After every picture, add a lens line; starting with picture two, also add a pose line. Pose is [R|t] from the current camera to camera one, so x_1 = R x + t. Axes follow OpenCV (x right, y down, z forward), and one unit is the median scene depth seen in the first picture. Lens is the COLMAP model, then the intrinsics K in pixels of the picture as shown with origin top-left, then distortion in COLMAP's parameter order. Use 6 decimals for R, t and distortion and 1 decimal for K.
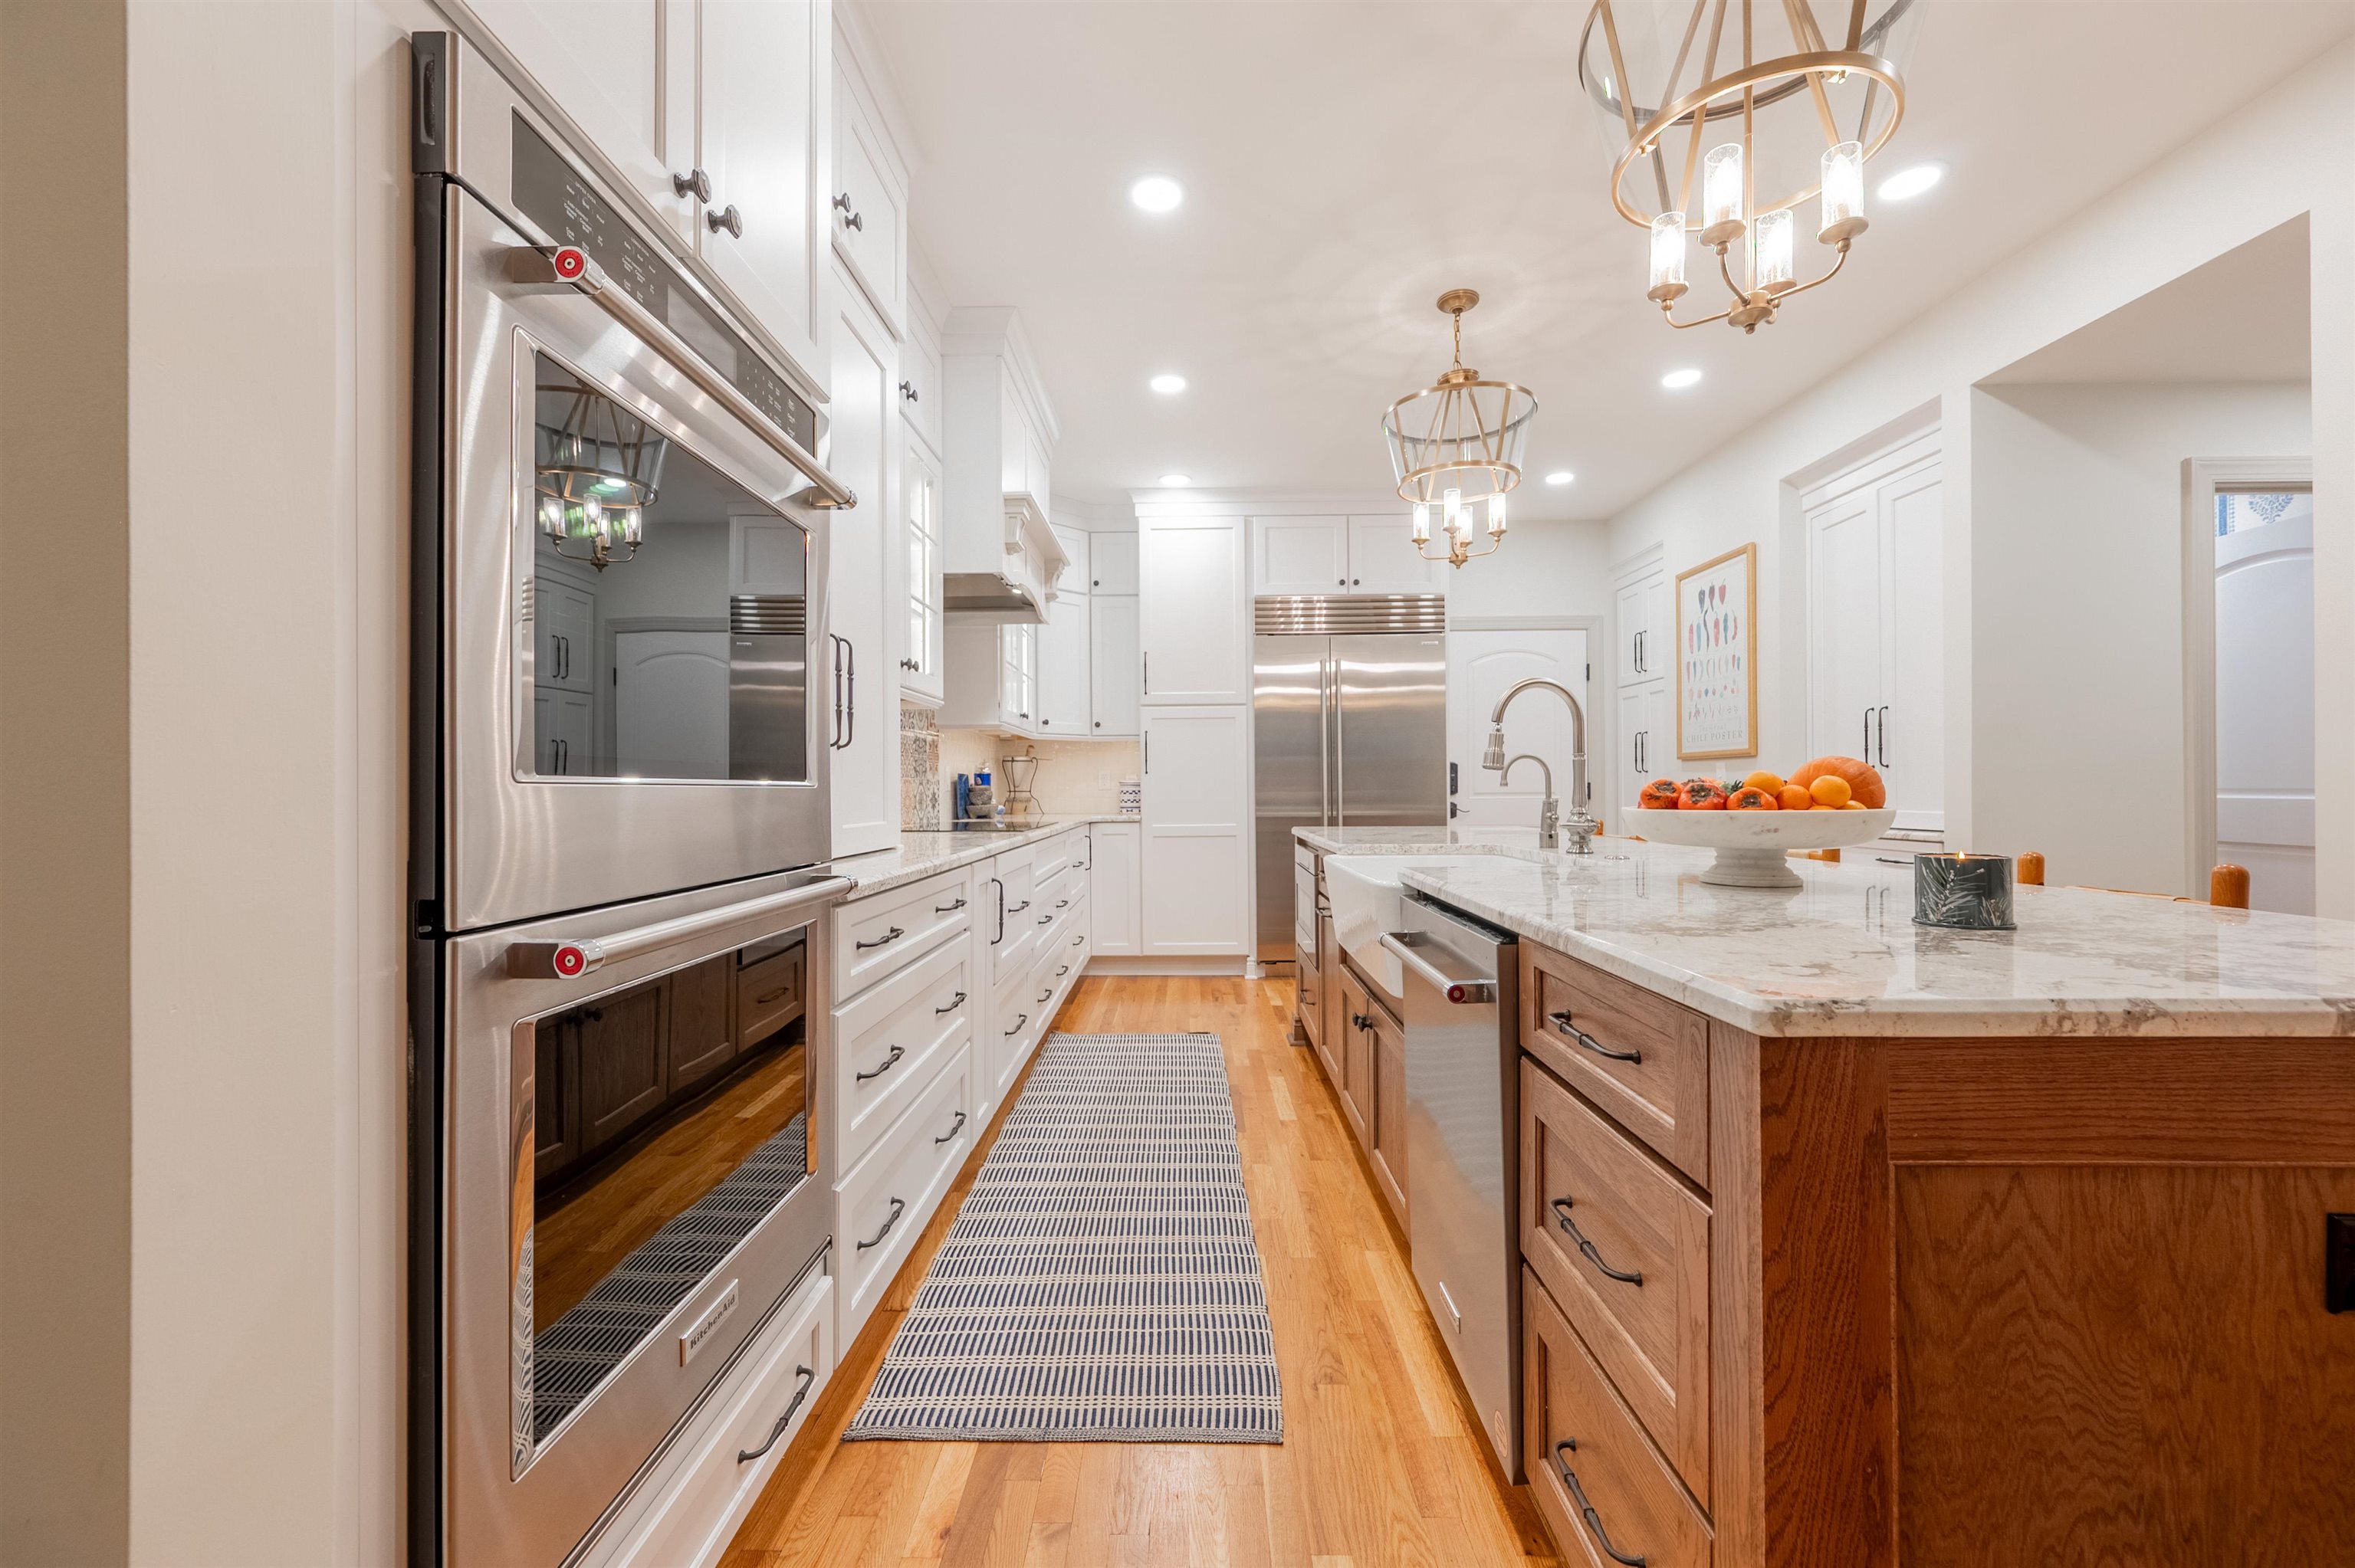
lens RADIAL K [[949.0, 0, 1183.1], [0, 949.0, 784.7], [0, 0, 1]] dist [-0.000138, 0.000633]
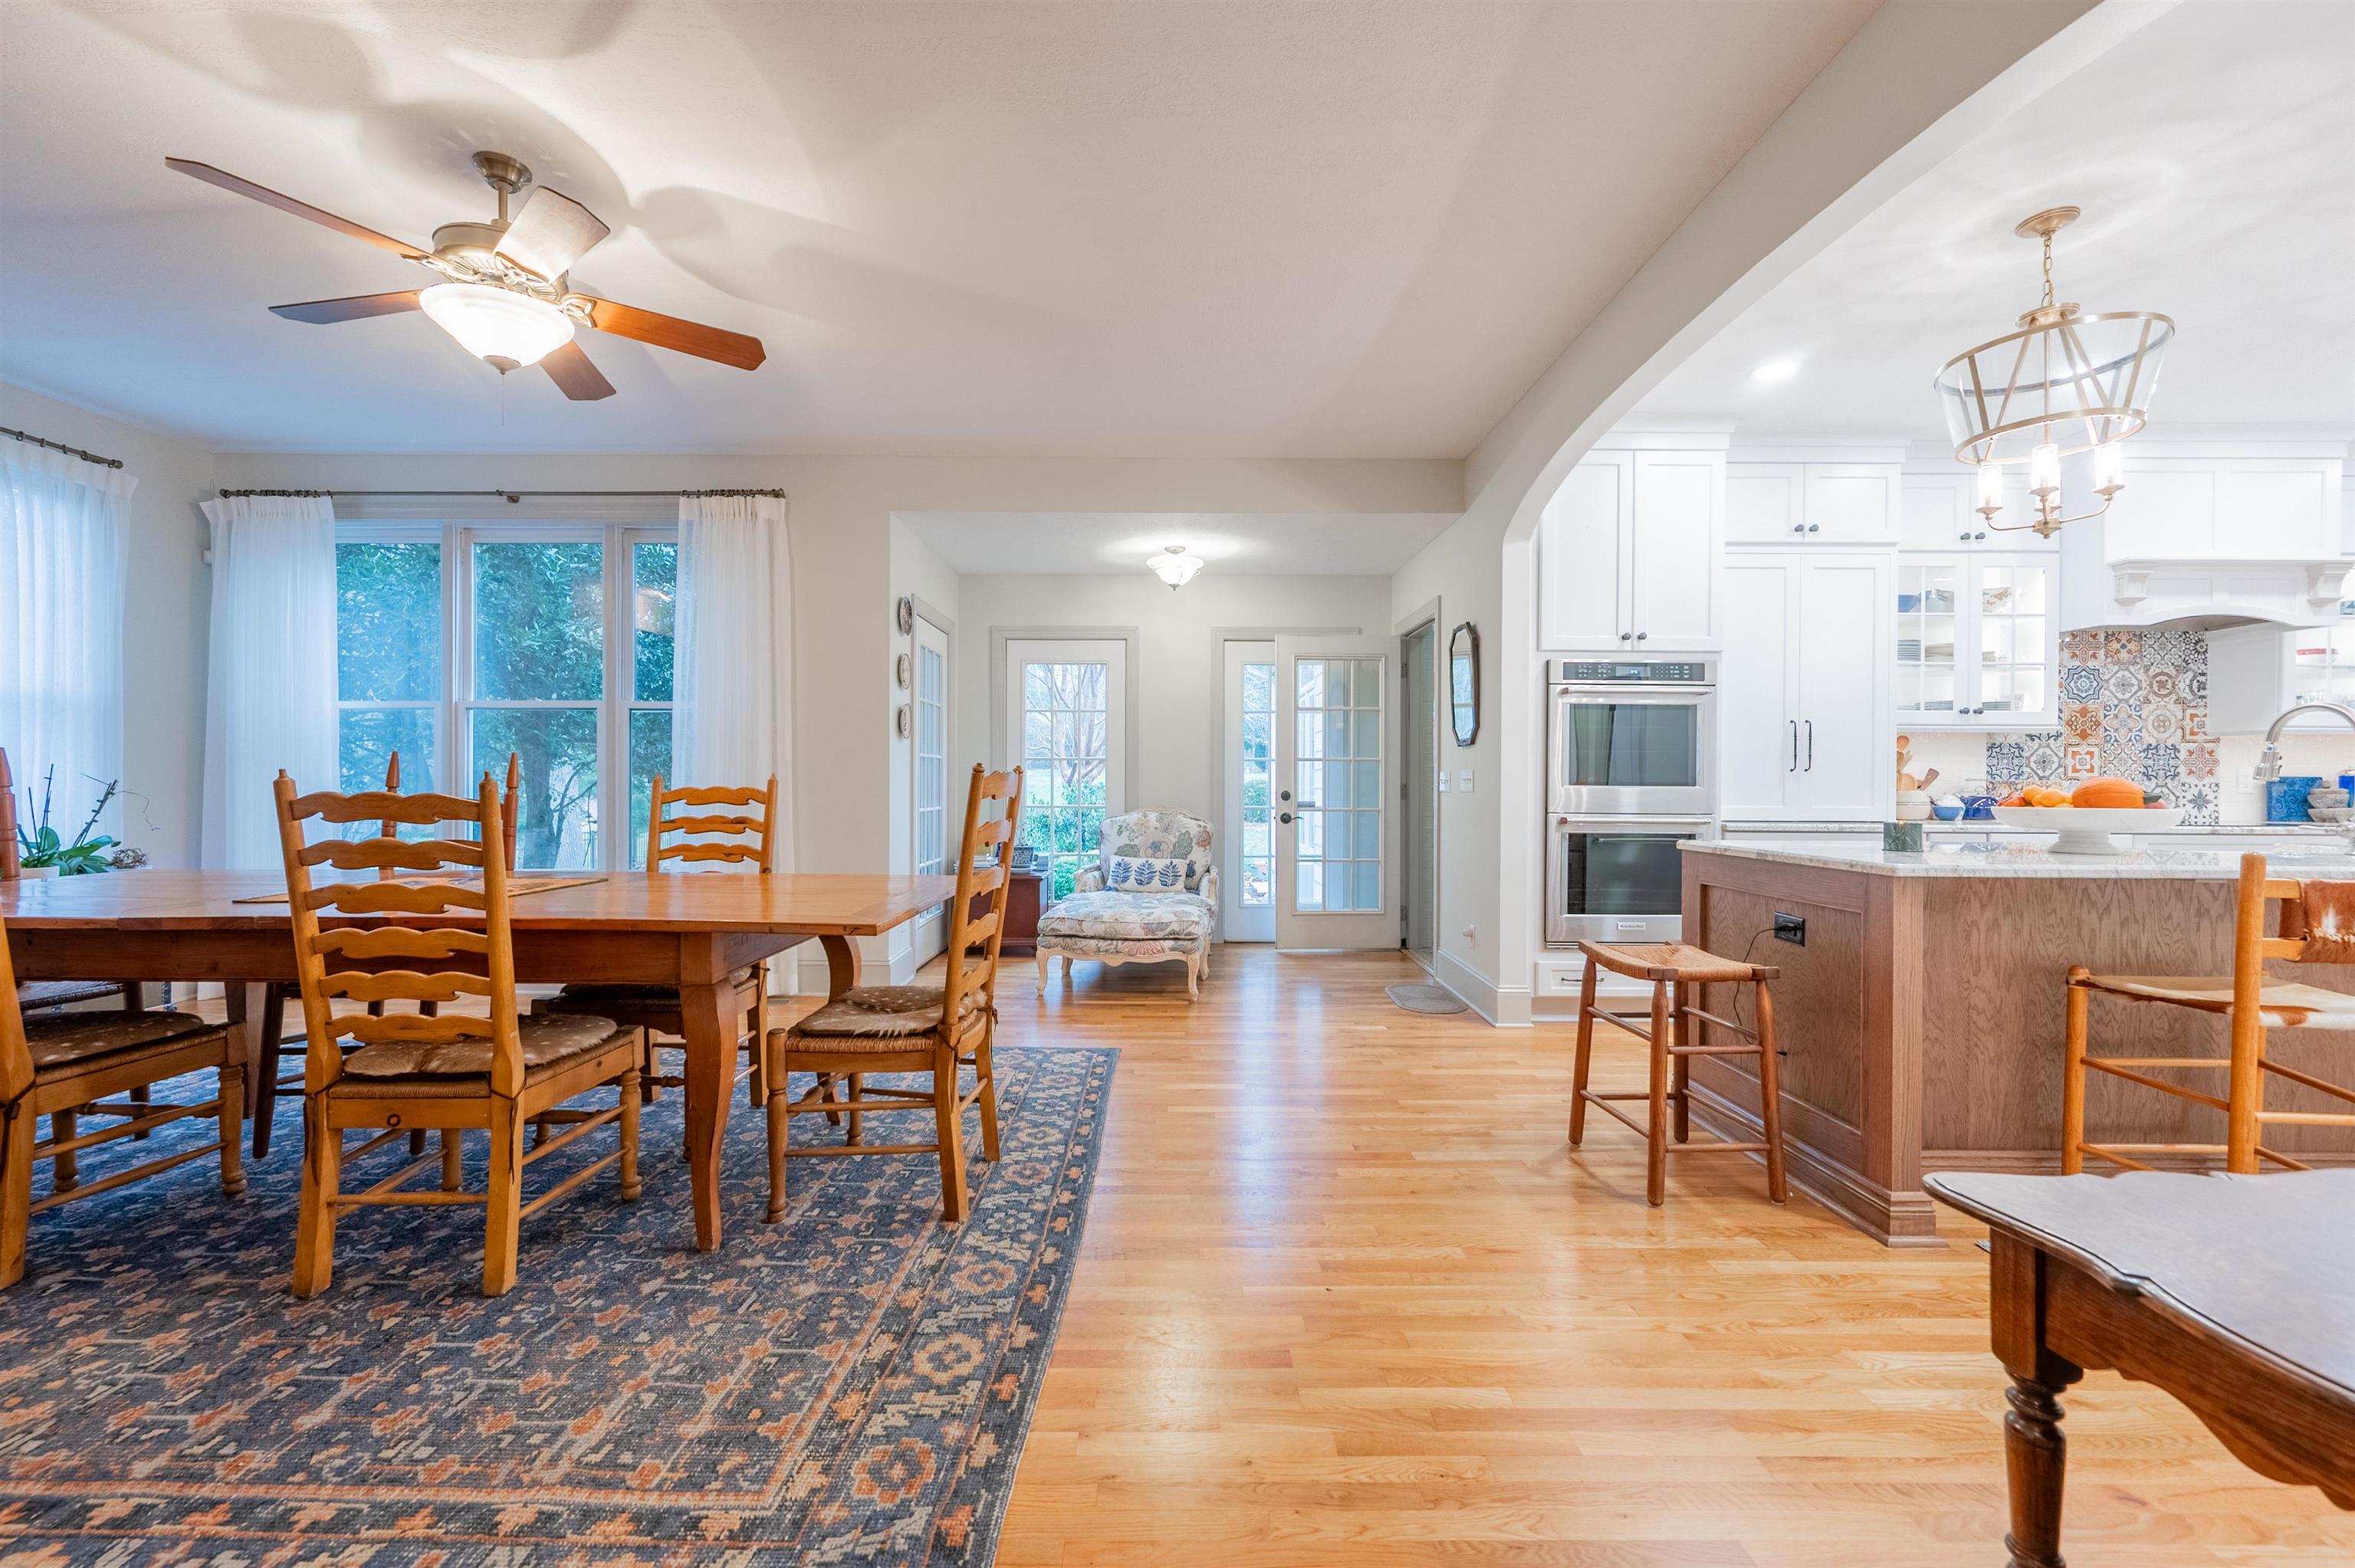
lens RADIAL K [[949.0, 0, 1180.2], [0, 949.0, 786.5], [0, 0, 1]] dist [-0.000138, 0.000633]
pose [[0.020102, 0.009607, -0.999752, 0.927611], [-0.001925, 0.999952, 0.009570, -0.010249], [0.999796, 0.001732, 0.020119, -0.250720]]
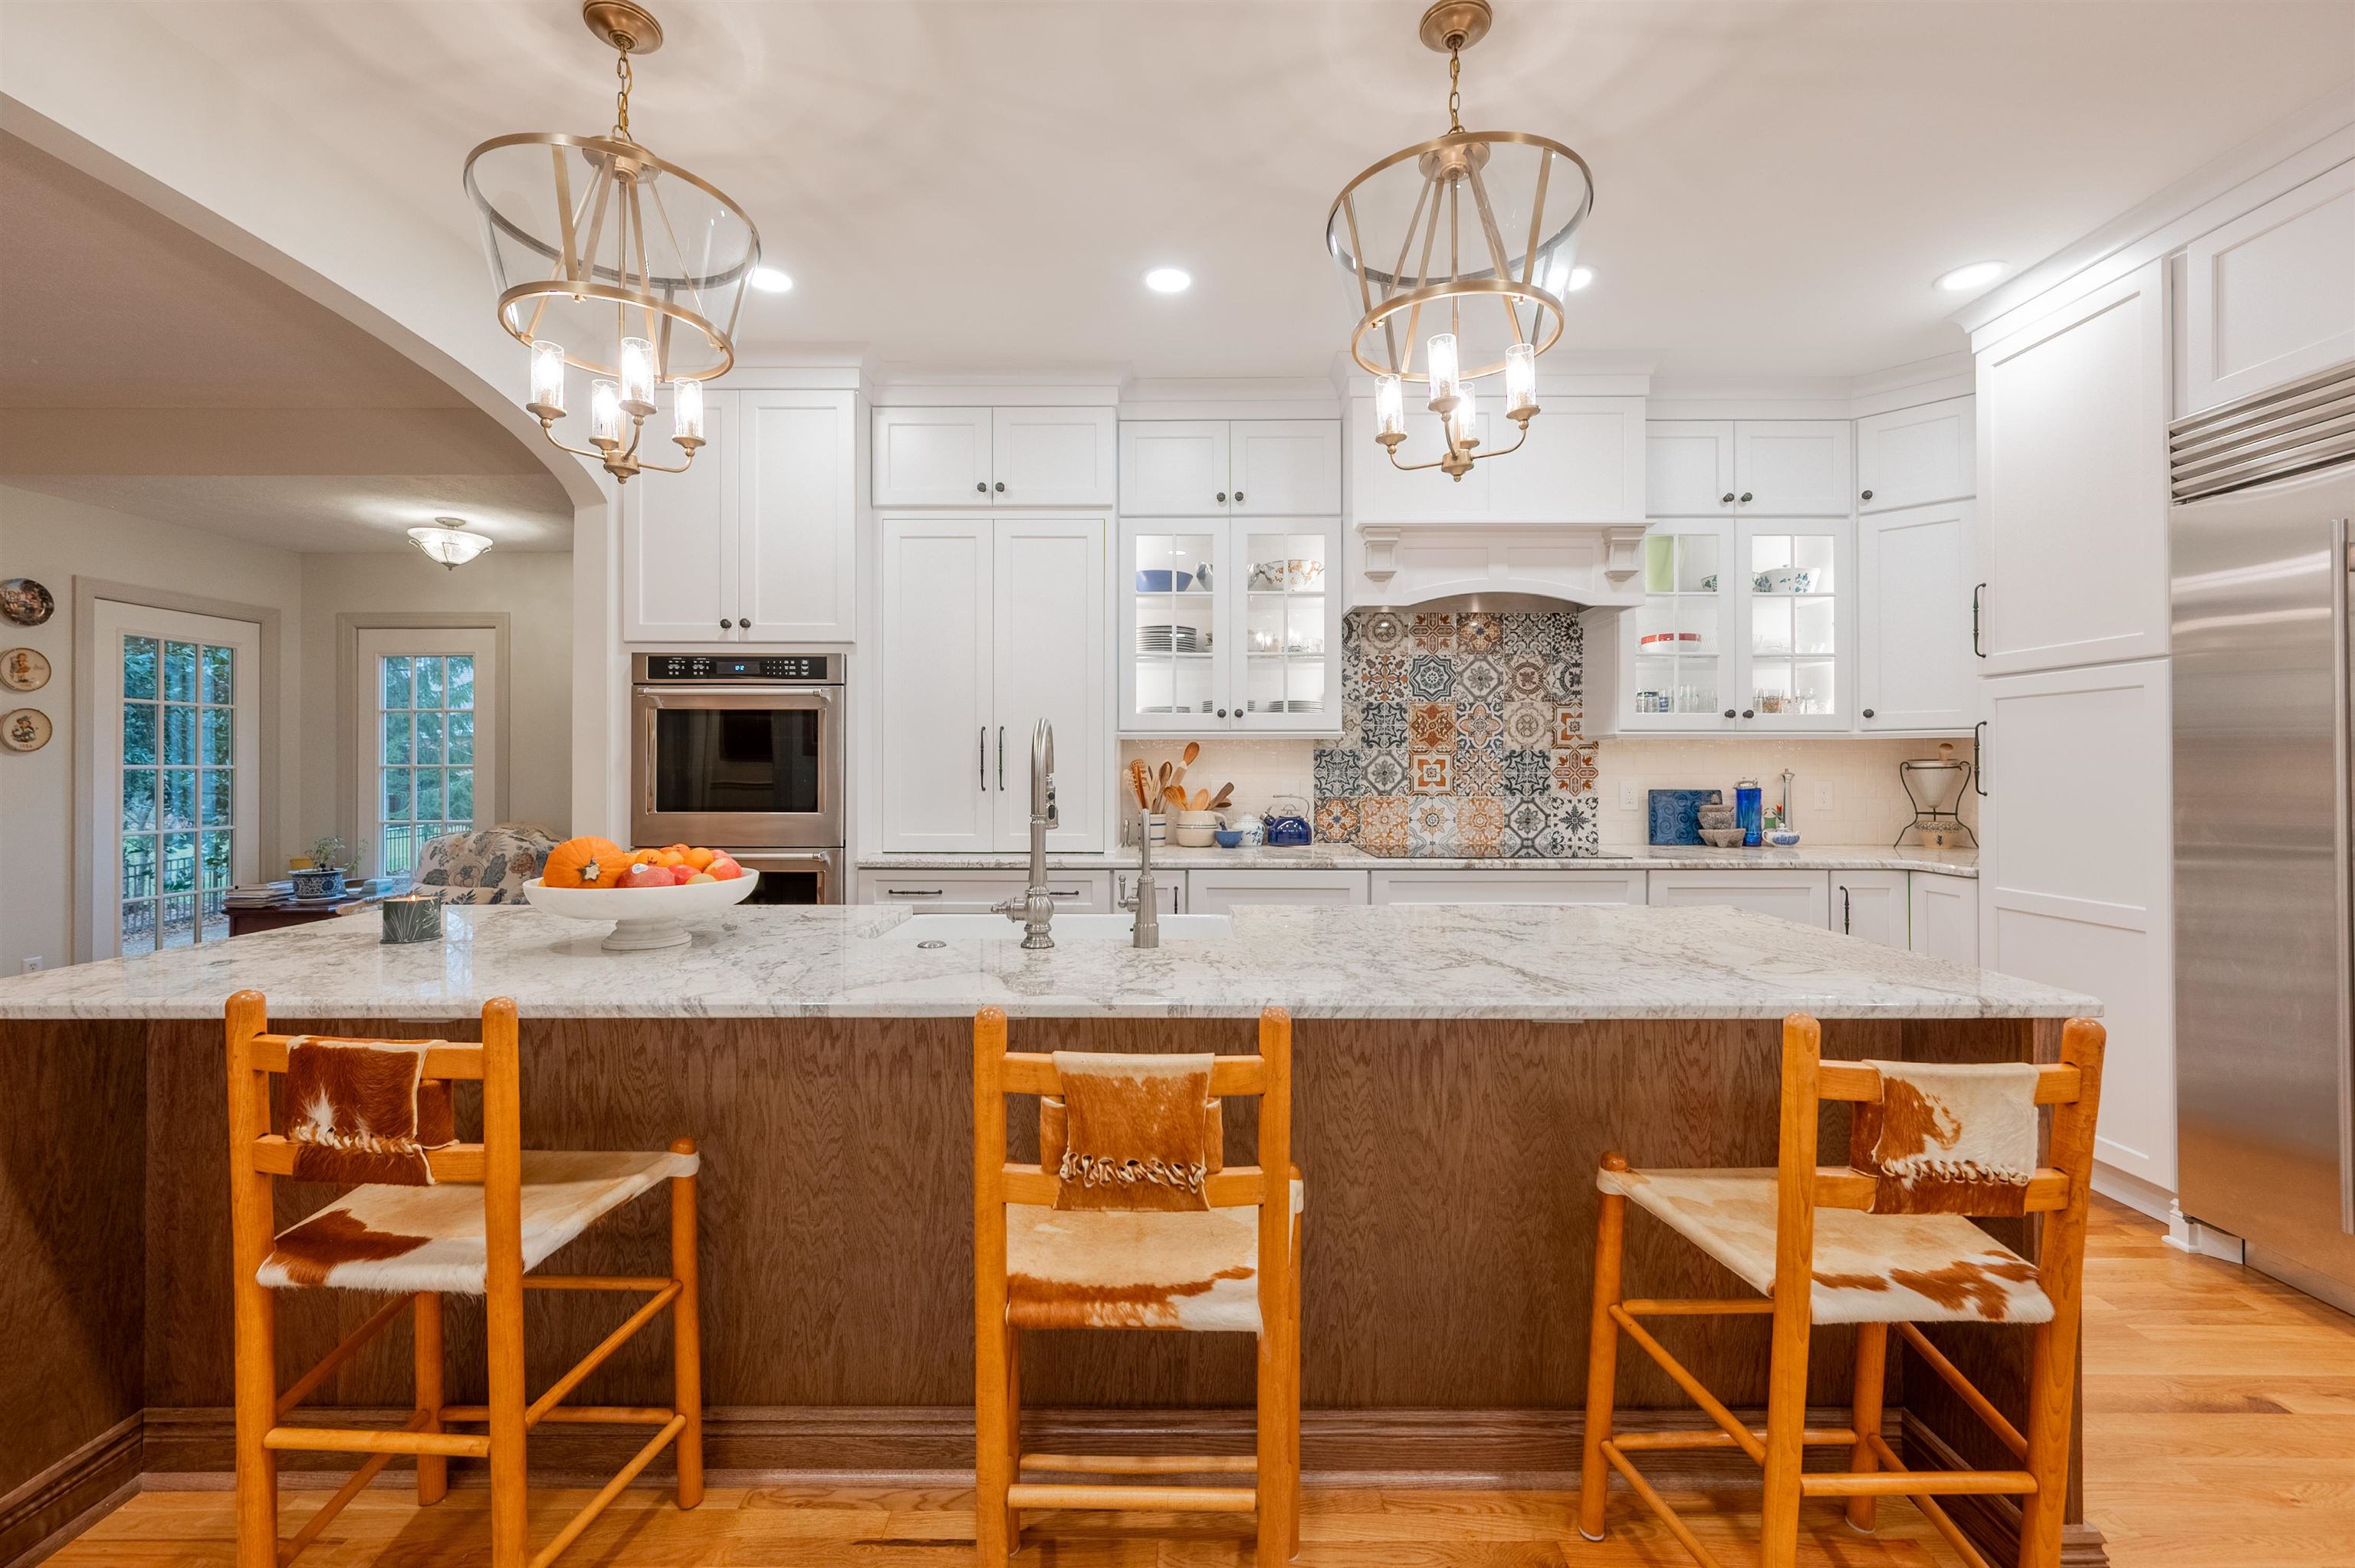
lens RADIAL K [[949.0, 0, 1185.1], [0, 949.0, 766.9], [0, 0, 1]] dist [-0.000138, 0.000633]
pose [[0.014770, 0.004283, -0.999882, 0.723522], [0.003393, 0.999985, 0.004333, -0.044555], [0.999885, -0.003457, 0.014755, 0.680421]]
